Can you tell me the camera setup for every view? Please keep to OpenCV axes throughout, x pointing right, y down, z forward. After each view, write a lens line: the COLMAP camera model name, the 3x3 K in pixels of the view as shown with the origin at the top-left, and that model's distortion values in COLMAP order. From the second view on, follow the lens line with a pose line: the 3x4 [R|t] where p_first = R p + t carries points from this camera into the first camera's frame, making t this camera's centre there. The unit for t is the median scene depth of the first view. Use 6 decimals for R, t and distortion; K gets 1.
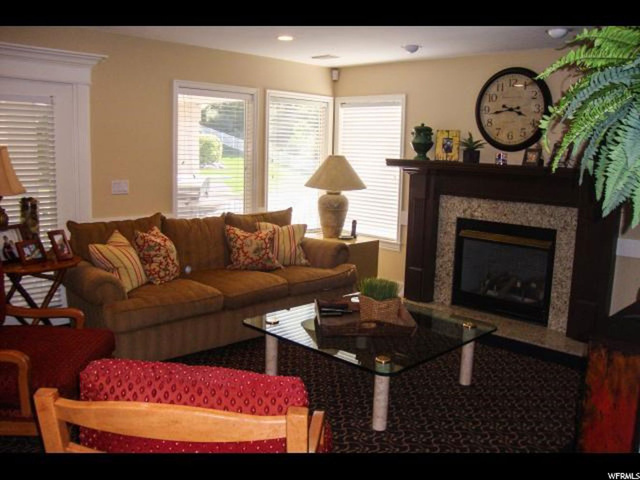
lens RADIAL K [[561.5, 0, 320.0], [0, 561.5, 240.0], [0, 0, 1]] dist [-0.206103, 0.194714]
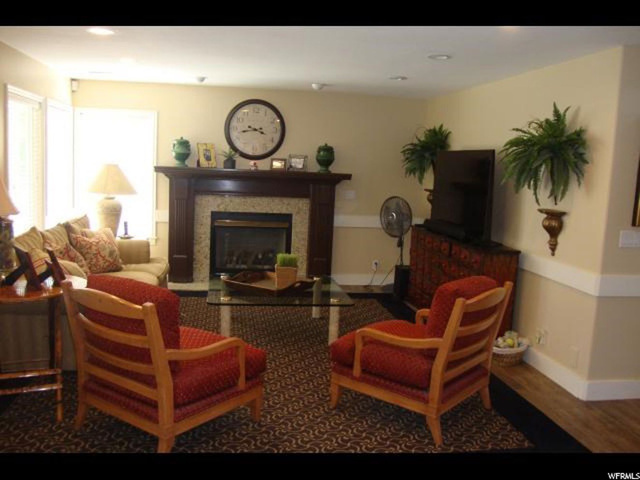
lens RADIAL K [[561.5, 0, 320.0], [0, 561.5, 240.0], [0, 0, 1]] dist [-0.206103, 0.194714]
pose [[0.607693, -0.104301, 0.787293, -0.618745], [0.096333, 0.993699, 0.057288, -0.024666], [-0.788308, 0.041029, 0.613912, 0.018495]]
